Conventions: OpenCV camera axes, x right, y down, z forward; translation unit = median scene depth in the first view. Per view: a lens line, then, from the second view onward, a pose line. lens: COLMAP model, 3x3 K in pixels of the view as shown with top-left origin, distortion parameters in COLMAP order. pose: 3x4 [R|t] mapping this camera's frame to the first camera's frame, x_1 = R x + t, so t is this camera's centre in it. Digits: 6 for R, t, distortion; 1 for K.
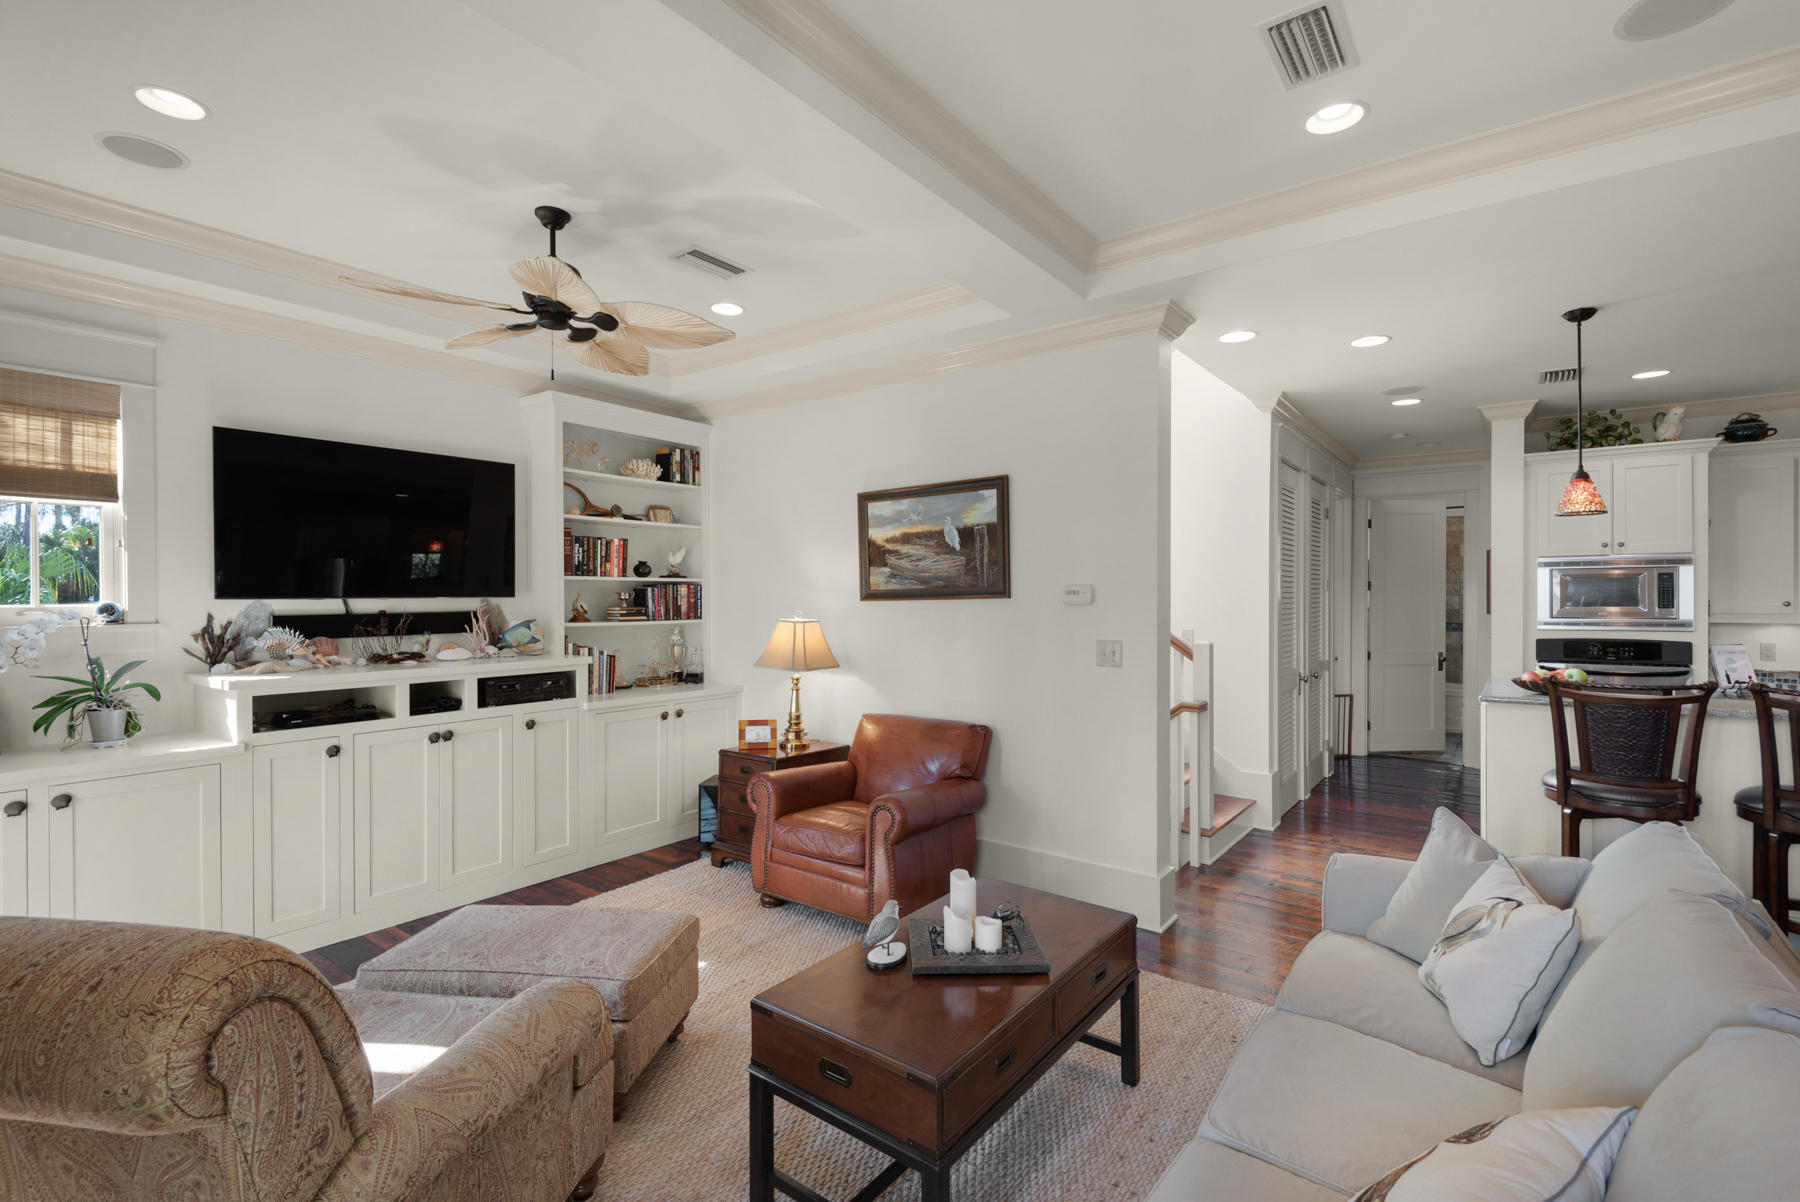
lens RADIAL K [[810.2, 0, 902.3], [0, 810.2, 603.8], [0, 0, 1]] dist [0.022993, -0.013335]
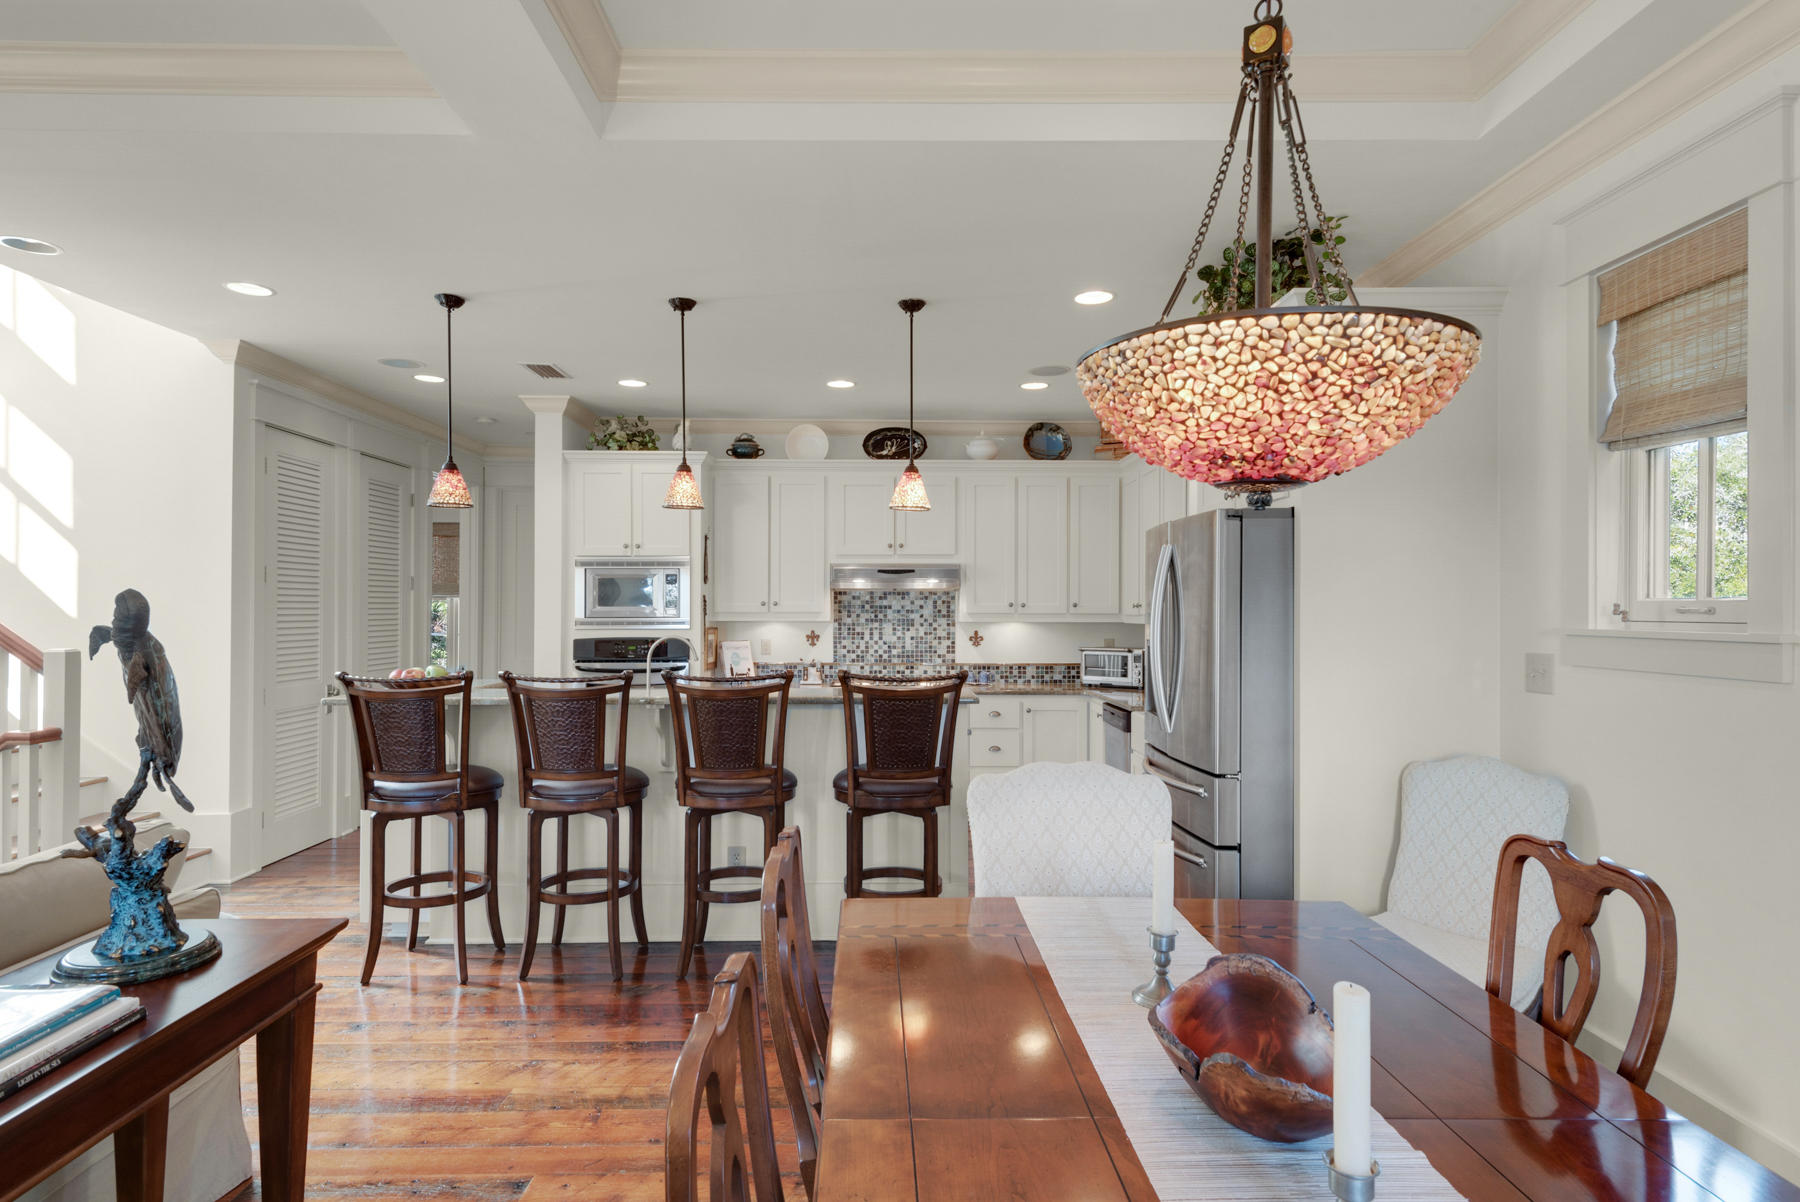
lens RADIAL K [[948.9, 0, 895.8], [0, 948.9, 604.5], [0, 0, 1]] dist [0.017333, -0.010120]
pose [[0.794387, 0.002241, 0.607408, 0.464376], [-0.000554, 0.999995, -0.002965, 0.005032], [-0.607412, 0.002019, 0.794384, -0.178016]]
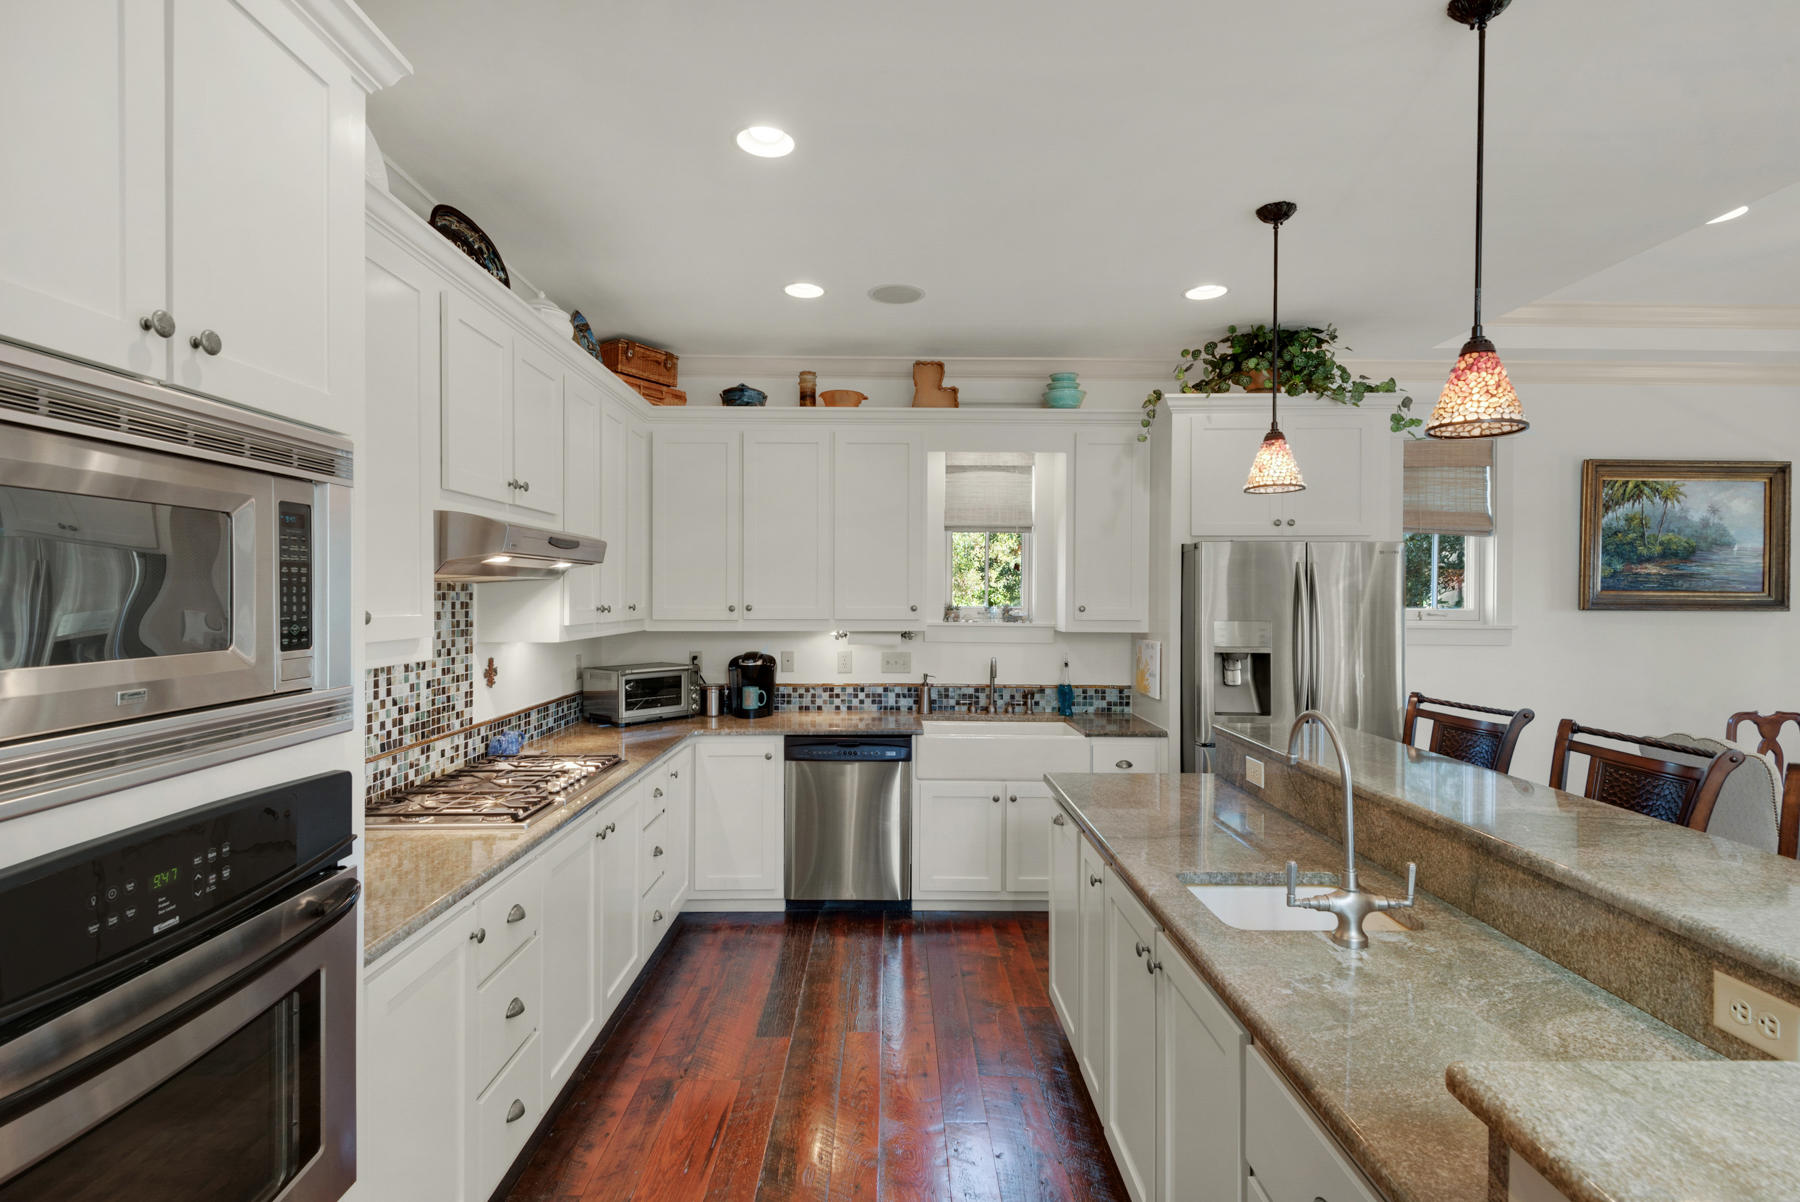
lens RADIAL K [[871.6, 0, 897.8], [0, 871.6, 599.1], [0, 0, 1]] dist [0.028885, -0.017993]
pose [[-0.608929, -0.006400, 0.793199, 0.688719], [-0.001416, 0.999975, 0.006981, -0.013316], [-0.793224, 0.003127, -0.608922, 1.136734]]
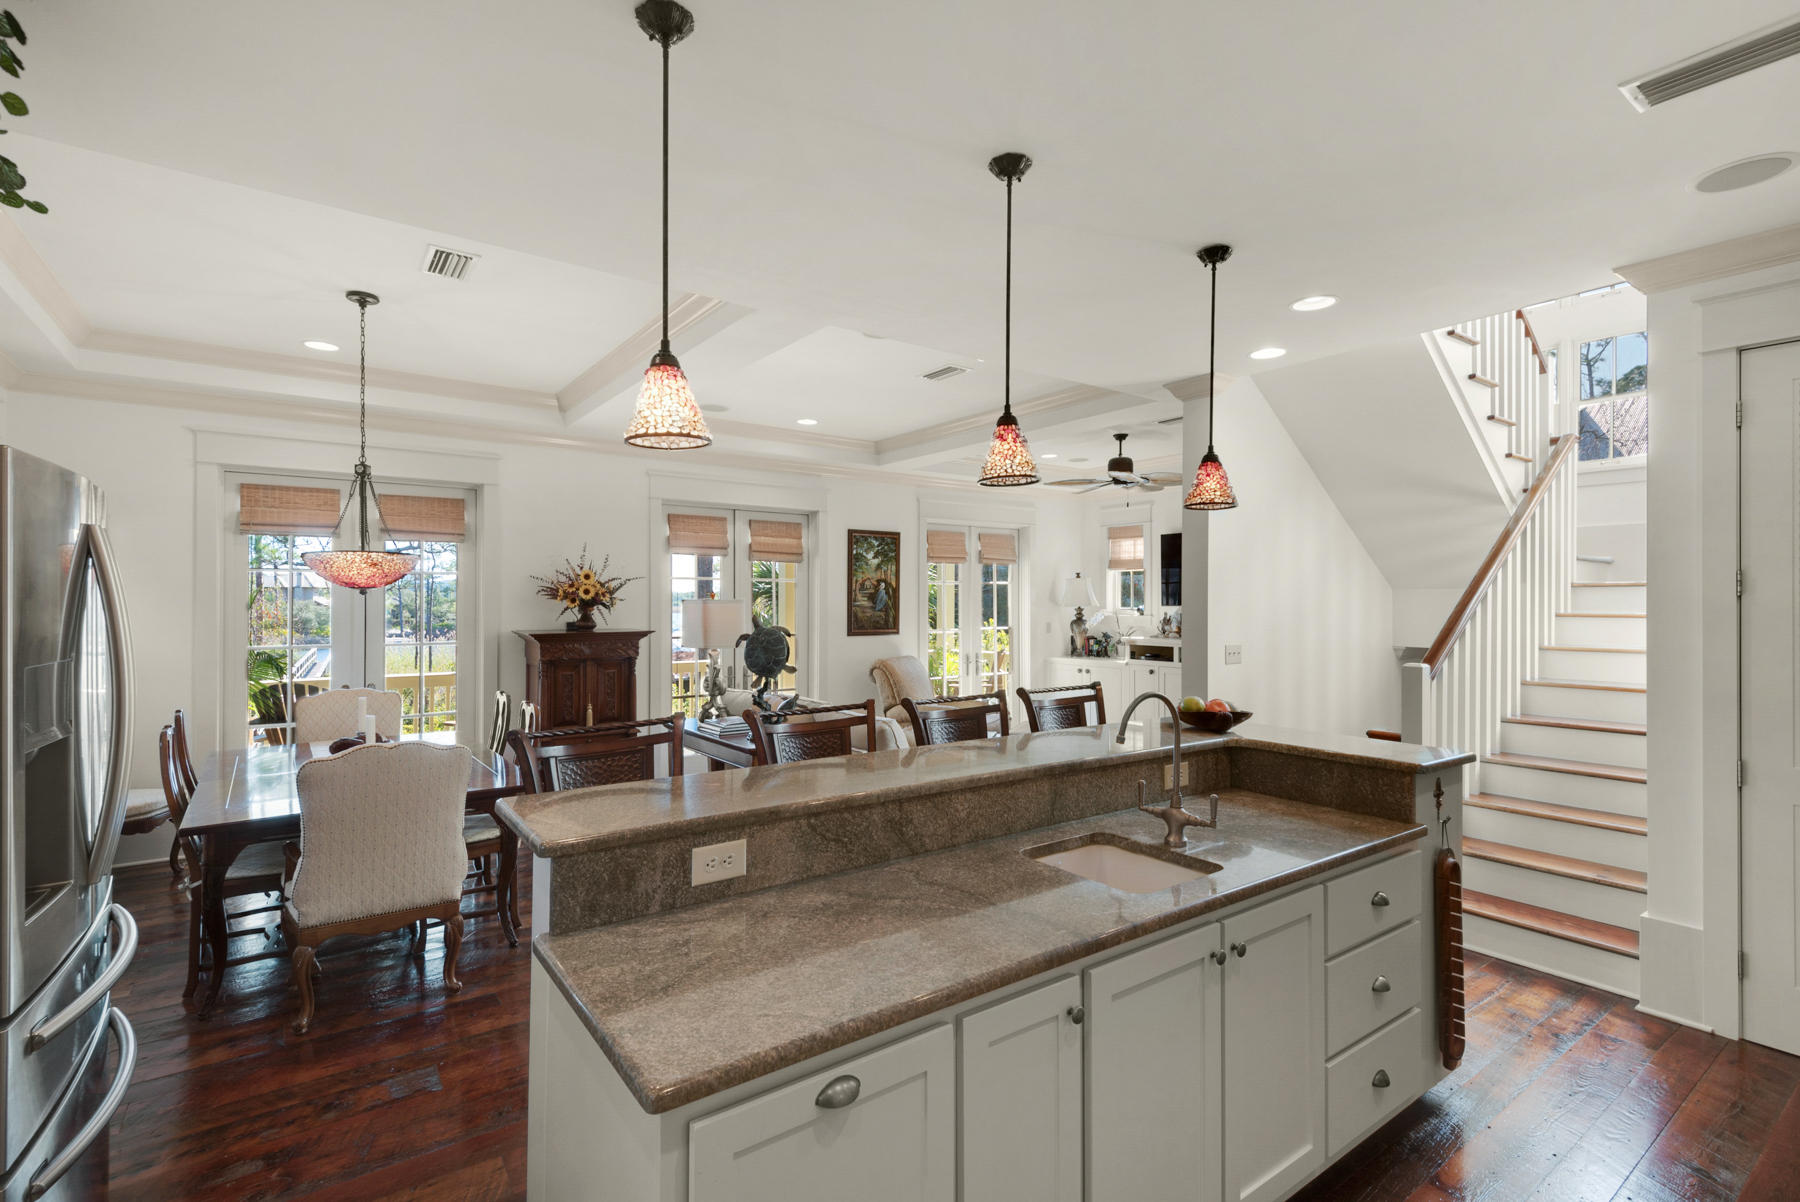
lens RADIAL K [[810.2, 0, 894.0], [0, 810.2, 607.0], [0, 0, 1]] dist [0.022993, -0.013335]
pose [[-0.294036, 0.005670, -0.955778, 1.353695], [-0.008052, 0.999932, 0.008409, -0.013641], [0.955761, 0.010168, -0.293970, 0.760983]]
